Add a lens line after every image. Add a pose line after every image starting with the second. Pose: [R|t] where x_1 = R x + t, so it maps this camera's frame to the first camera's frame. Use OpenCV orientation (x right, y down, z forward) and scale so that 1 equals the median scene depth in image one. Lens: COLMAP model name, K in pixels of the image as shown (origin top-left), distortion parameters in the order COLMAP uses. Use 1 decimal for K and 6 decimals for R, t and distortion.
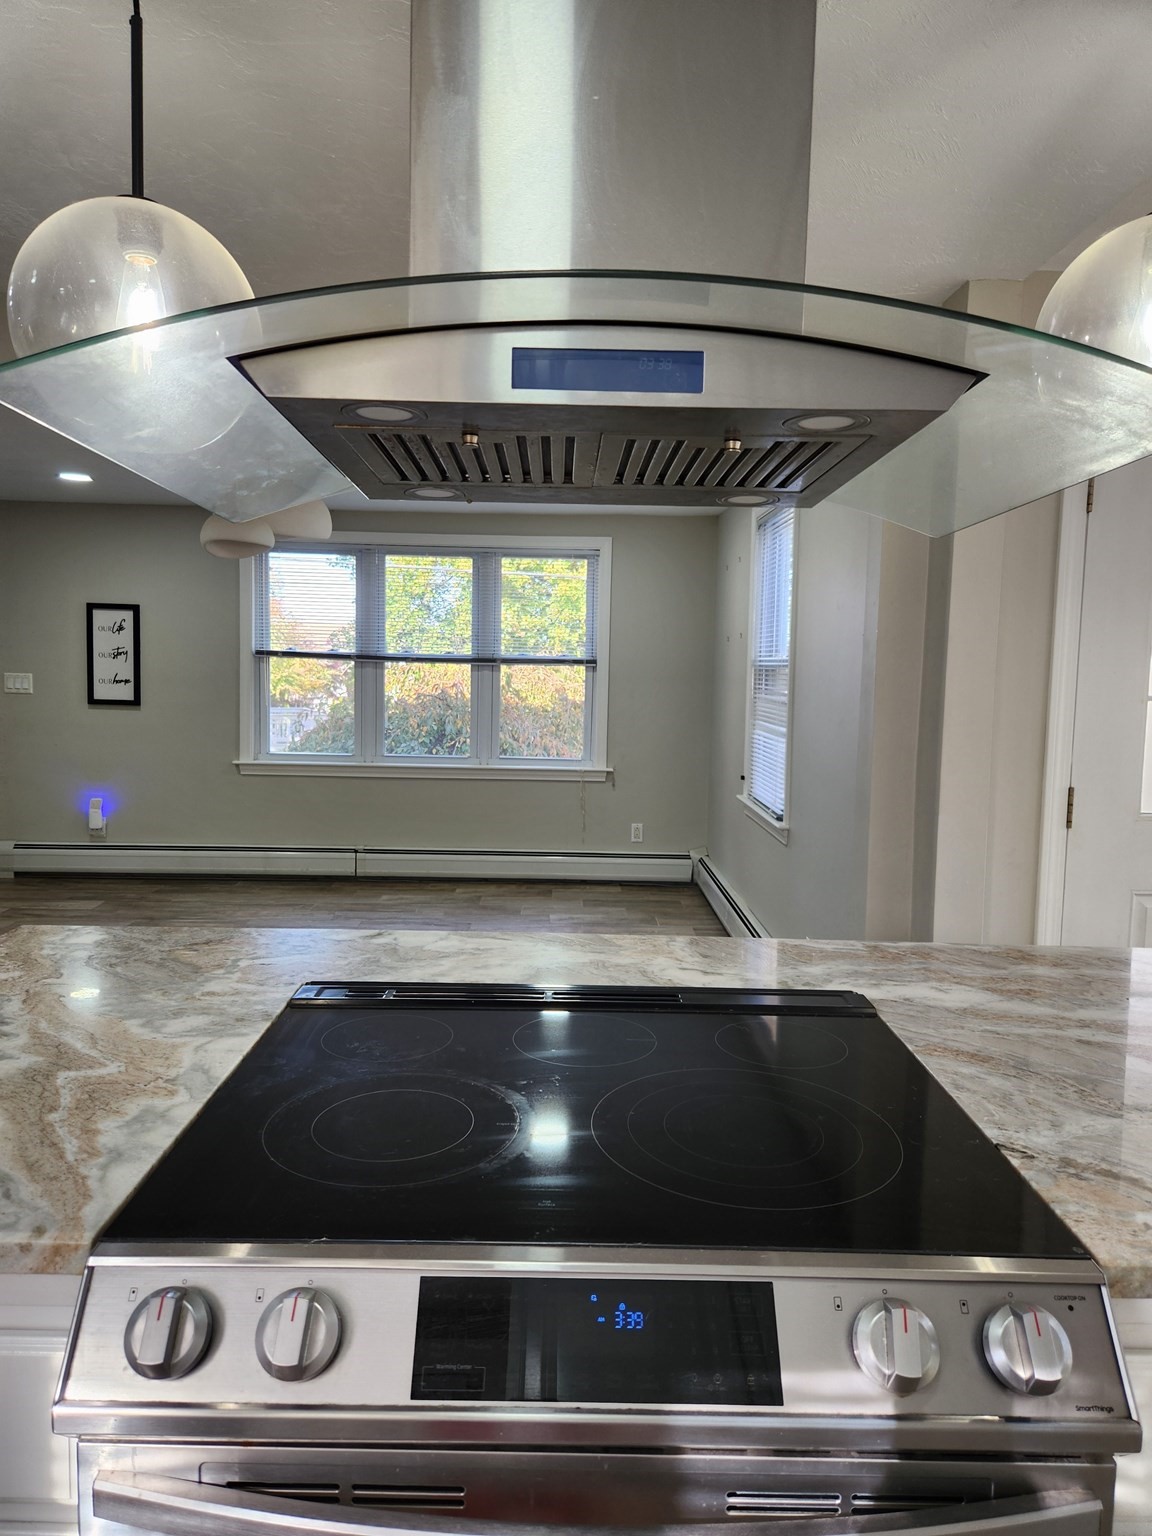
lens RADIAL K [[1029.3, 0, 570.8], [0, 1029.3, 749.3], [0, 0, 1]] dist [0.078518, -0.066396]
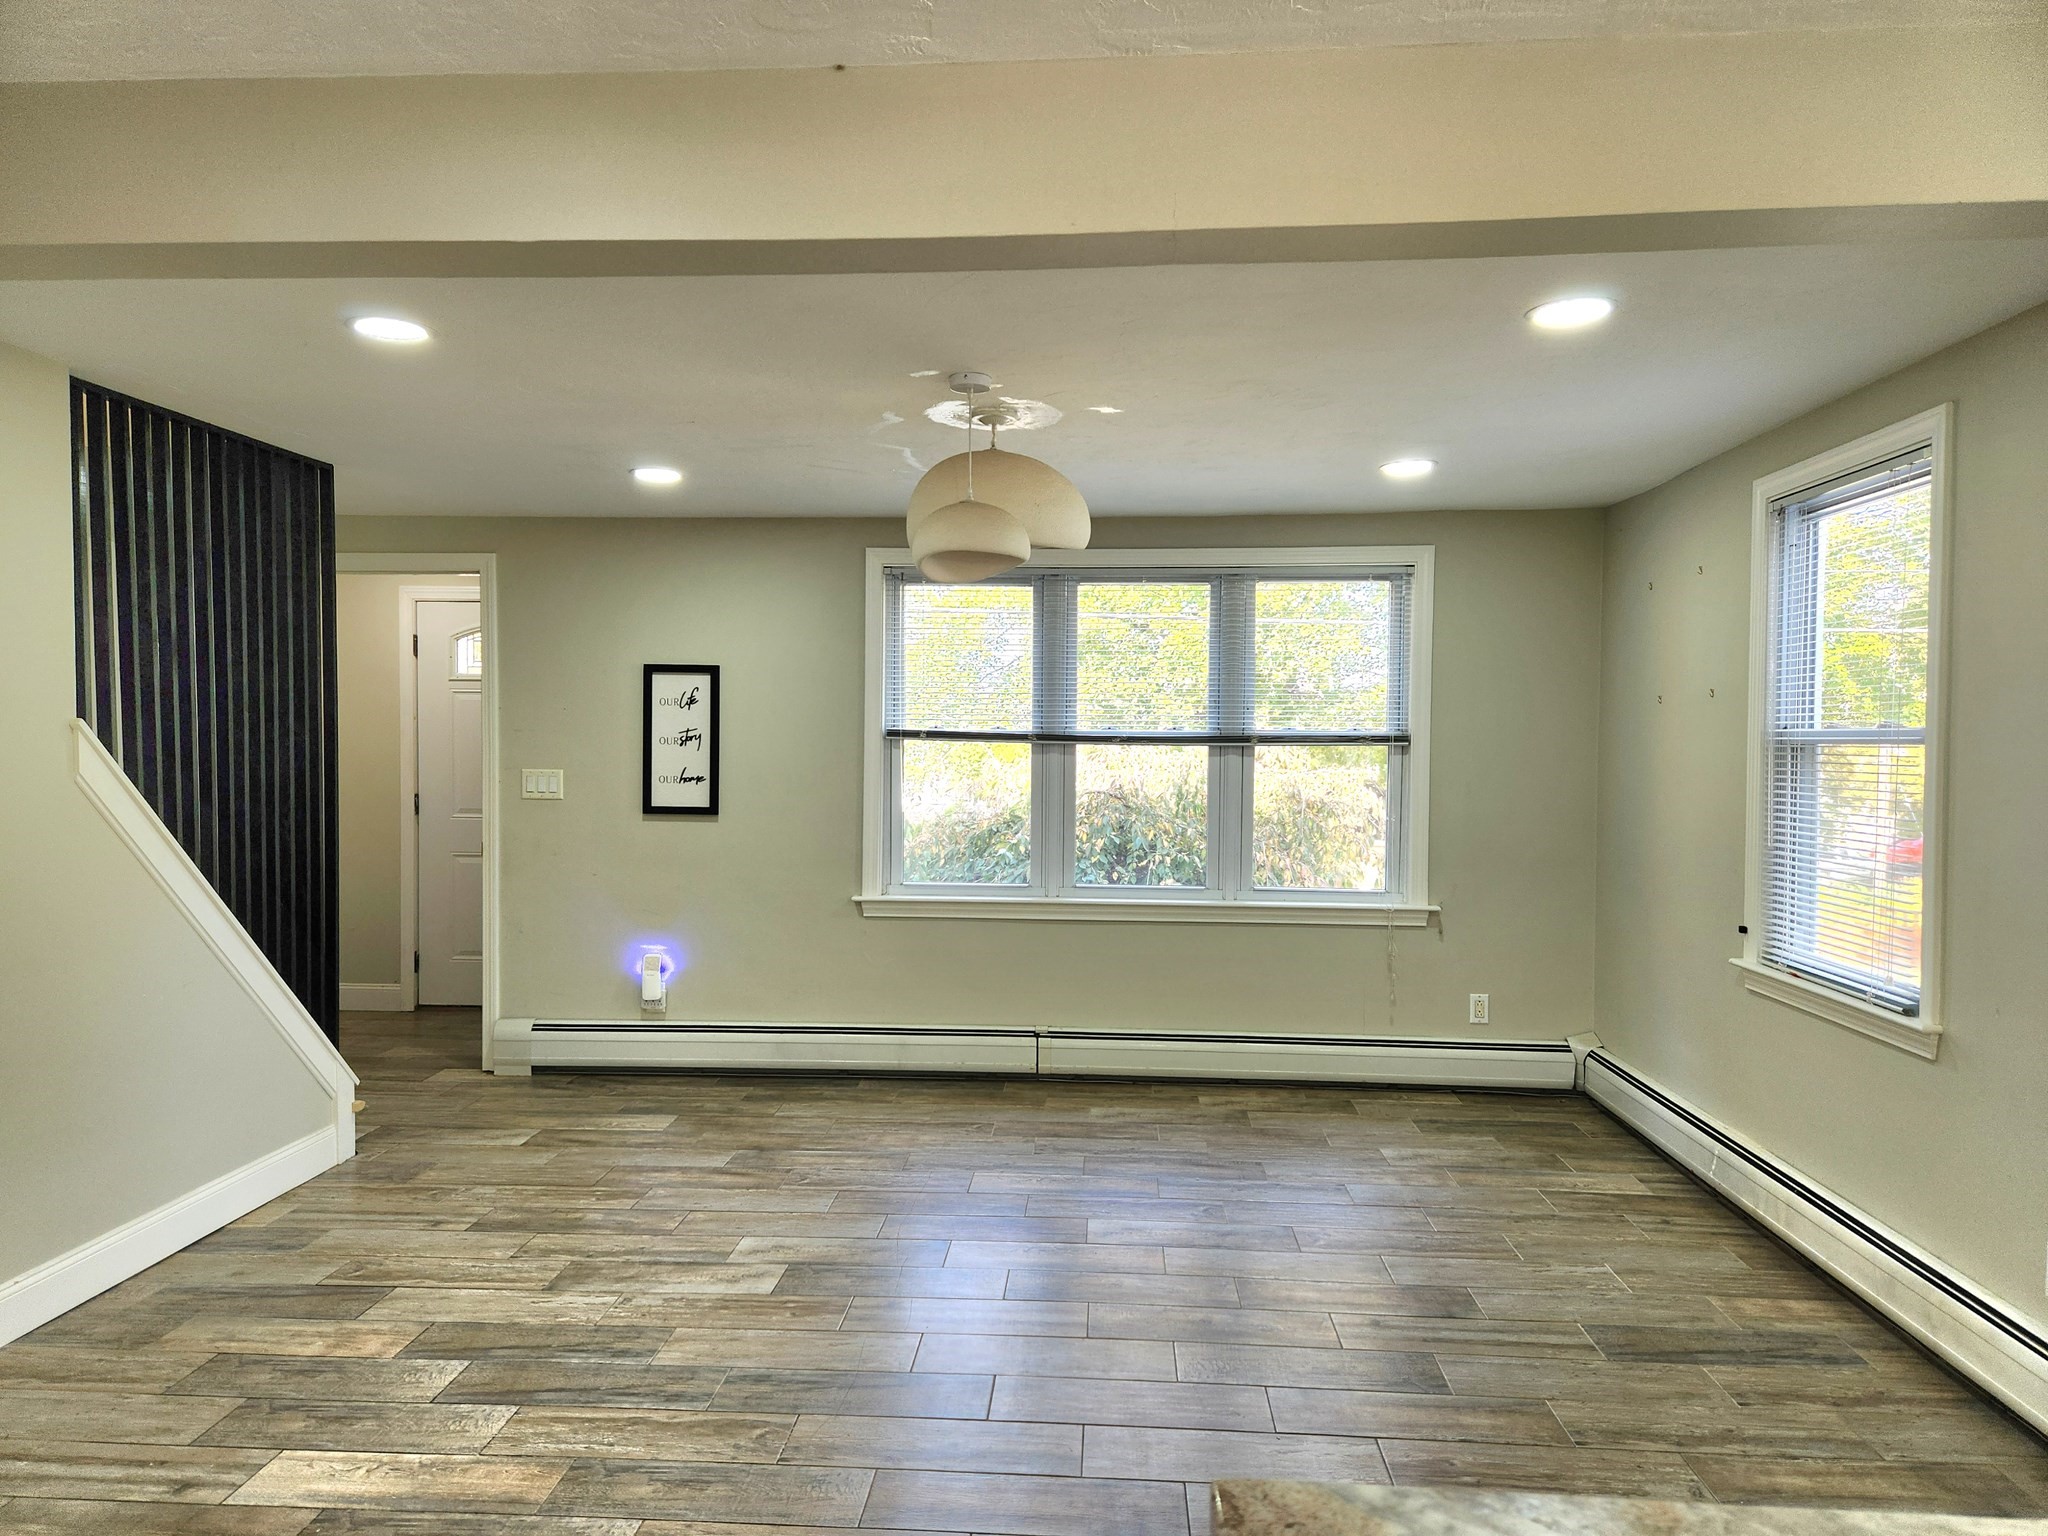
lens RADIAL K [[1372.4, 0, 1027.9], [0, 1372.4, 772.6], [0, 0, 1]] dist [0.078518, -0.066396]
pose [[0.997383, -0.011881, -0.071323, -0.151224], [0.007620, 0.998186, -0.059715, -0.014739], [0.071903, 0.059015, 0.995664, 0.129542]]
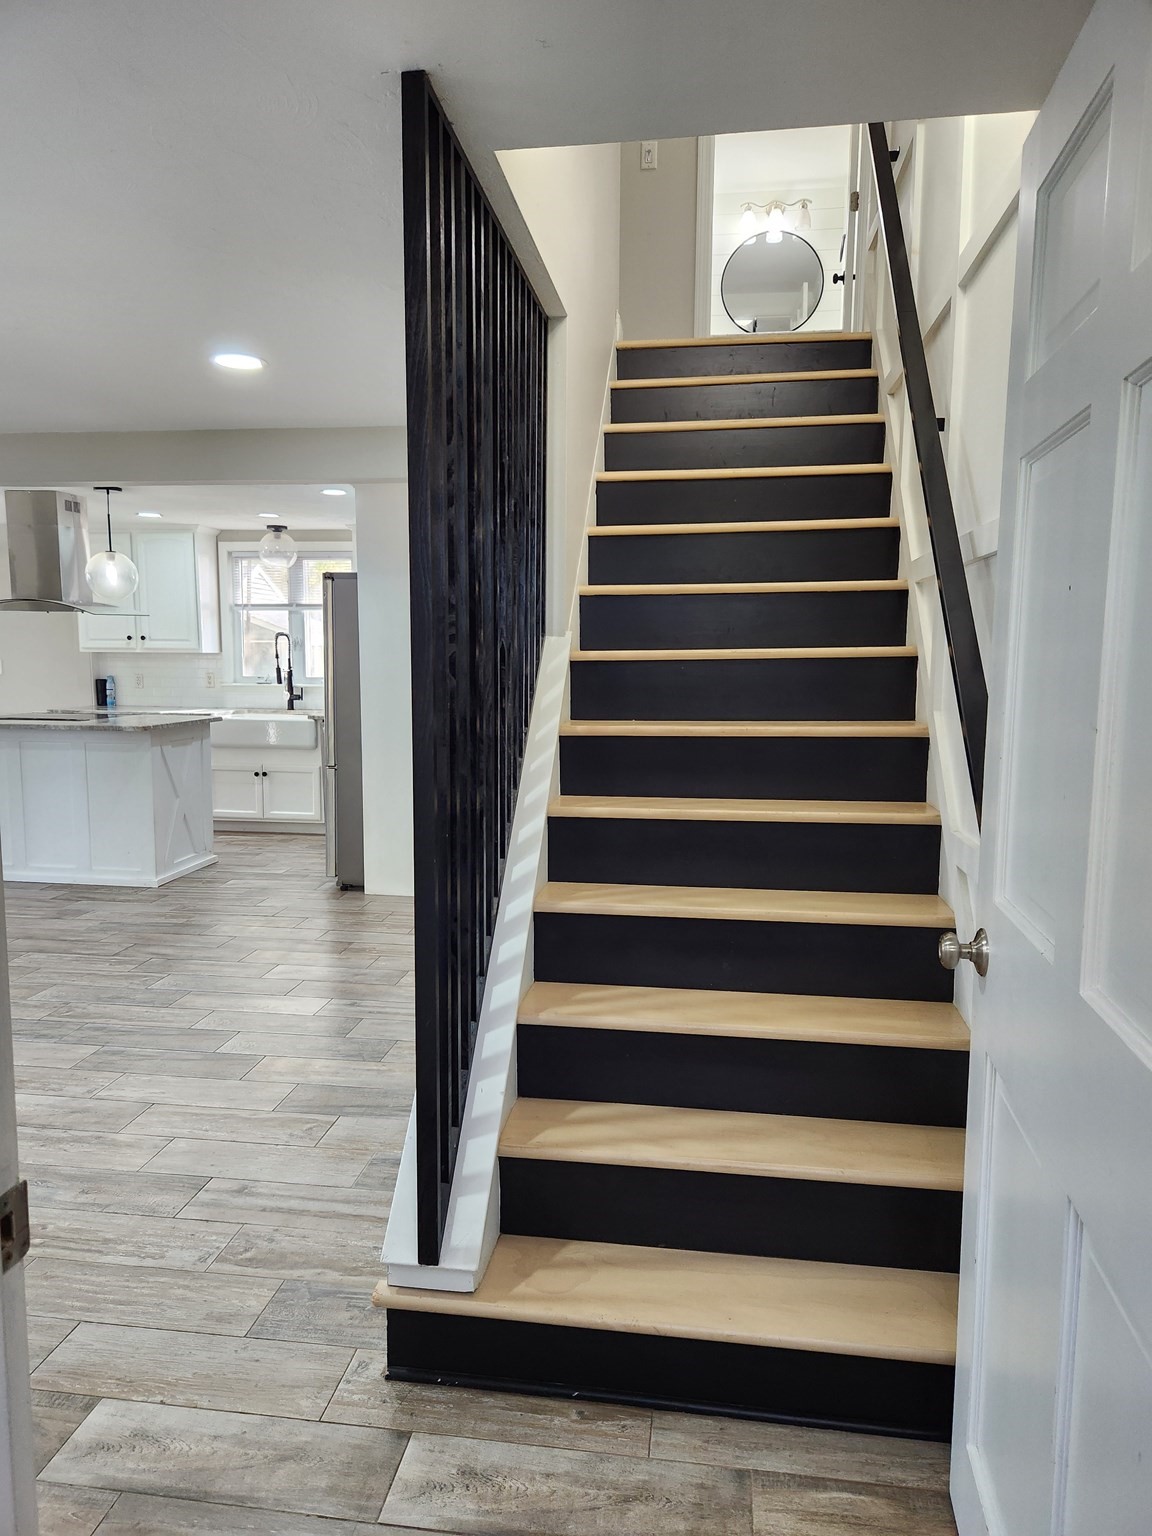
lens RADIAL K [[1029.3, 0, 570.4], [0, 1029.3, 777.4], [0, 0, 1]] dist [0.078518, -0.066396]
pose [[-0.988186, -0.047503, 0.145713, -0.647862], [-0.017583, 0.979615, 0.200111, -0.098973], [-0.152248, 0.195185, -0.968877, 1.102882]]
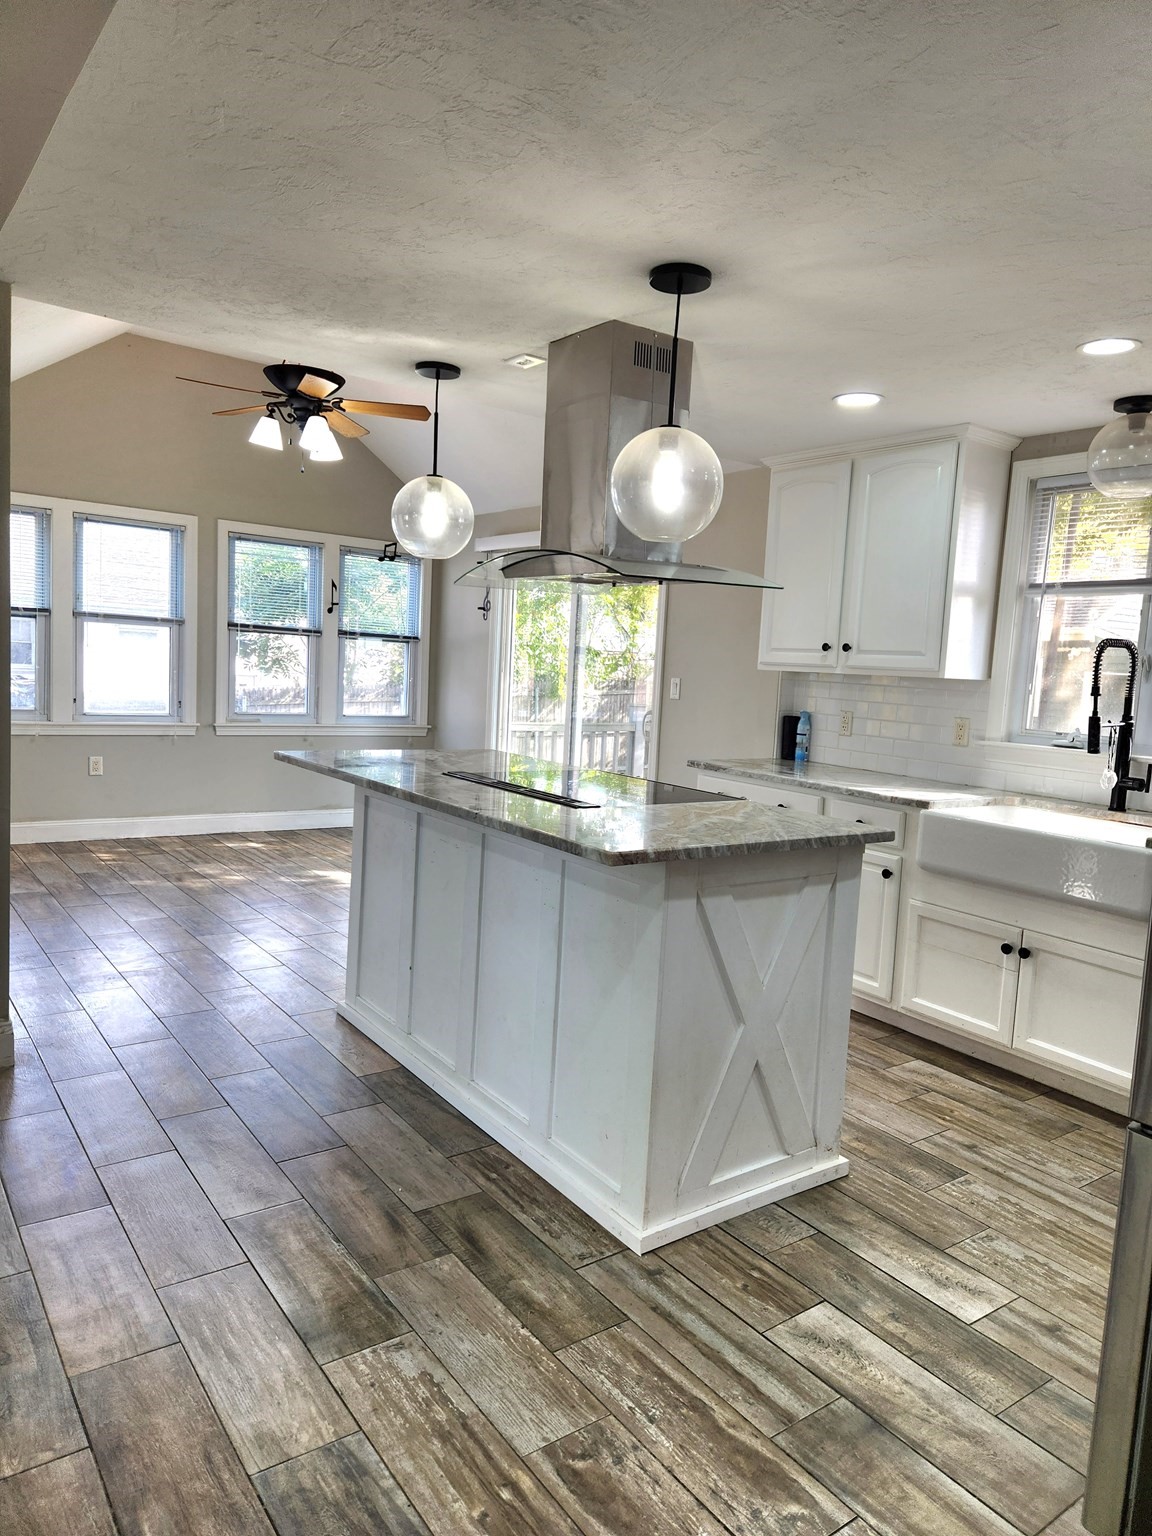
lens RADIAL K [[1029.3, 0, 586.3], [0, 1029.3, 753.0], [0, 0, 1]] dist [0.078518, -0.066396]
pose [[-0.582298, -0.126579, 0.803061, -0.407282], [-0.001499, 0.987970, 0.154637, -0.039890], [-0.812974, 0.088841, -0.575483, 0.471216]]
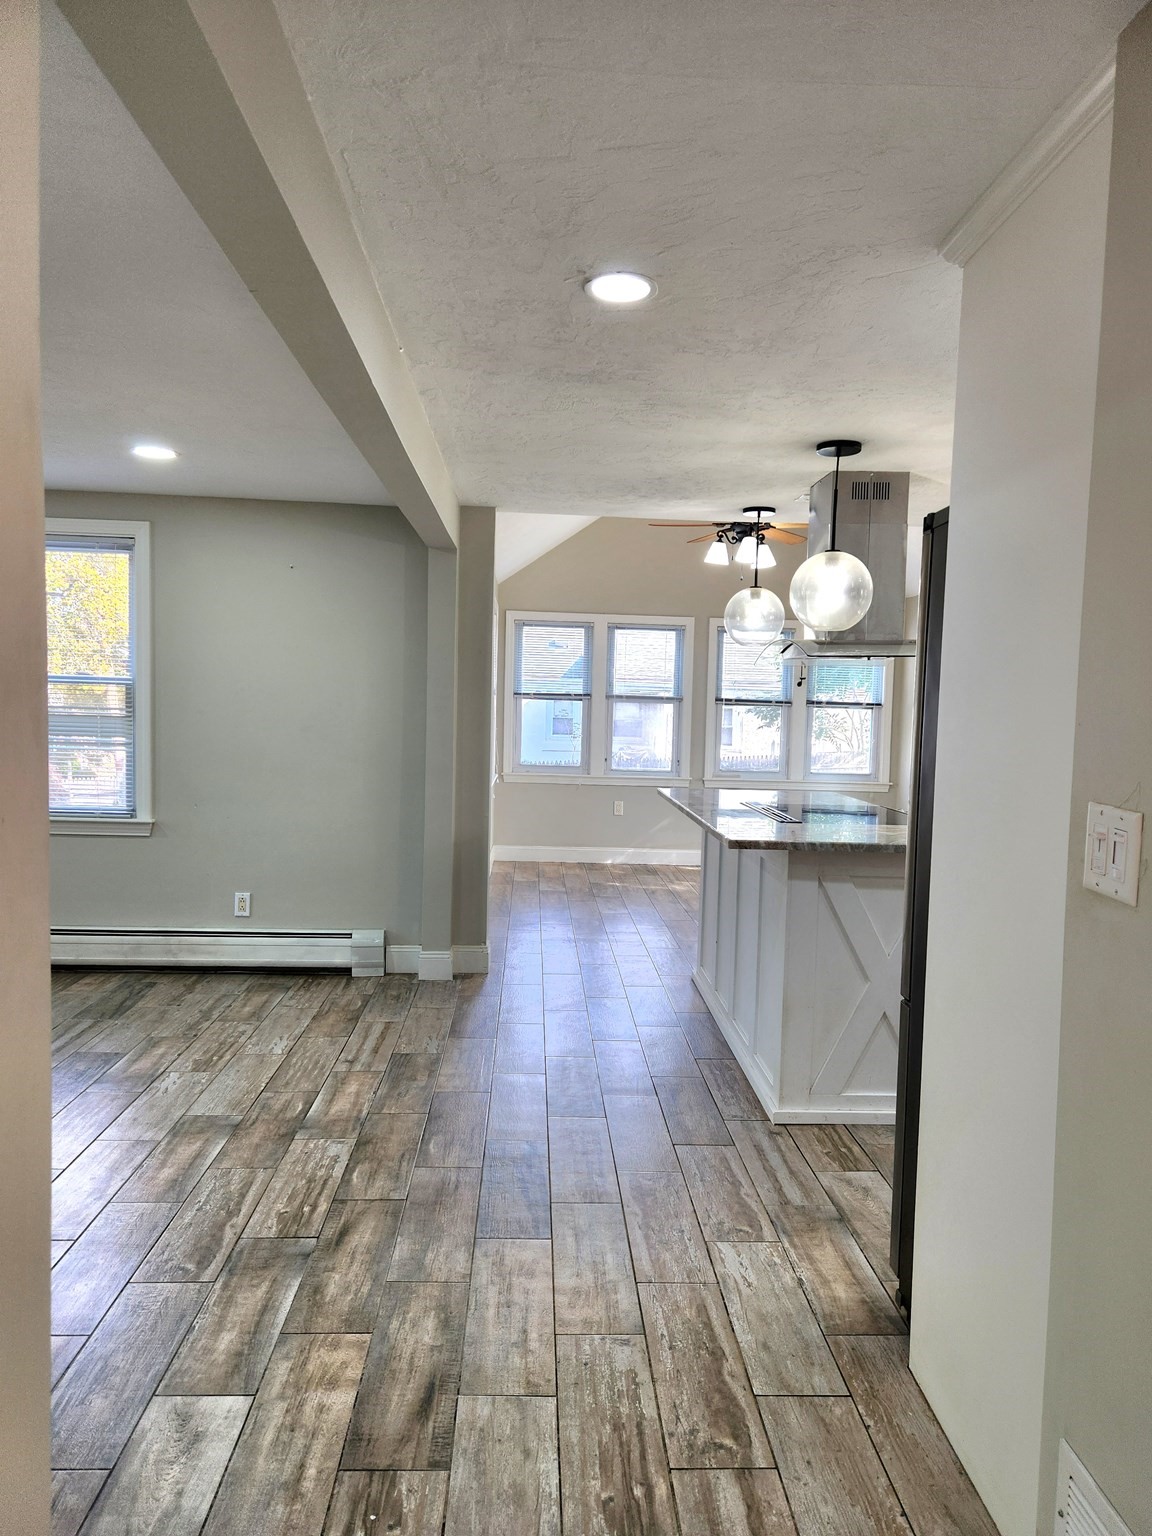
lens RADIAL K [[1029.3, 0, 574.7], [0, 1029.3, 767.0], [0, 0, 1]] dist [0.078518, -0.066396]
pose [[-0.033325, -0.082717, 0.996016, -0.662428], [0.053872, 0.994972, 0.084433, -0.040452], [-0.997992, 0.056471, -0.028702, 0.363712]]
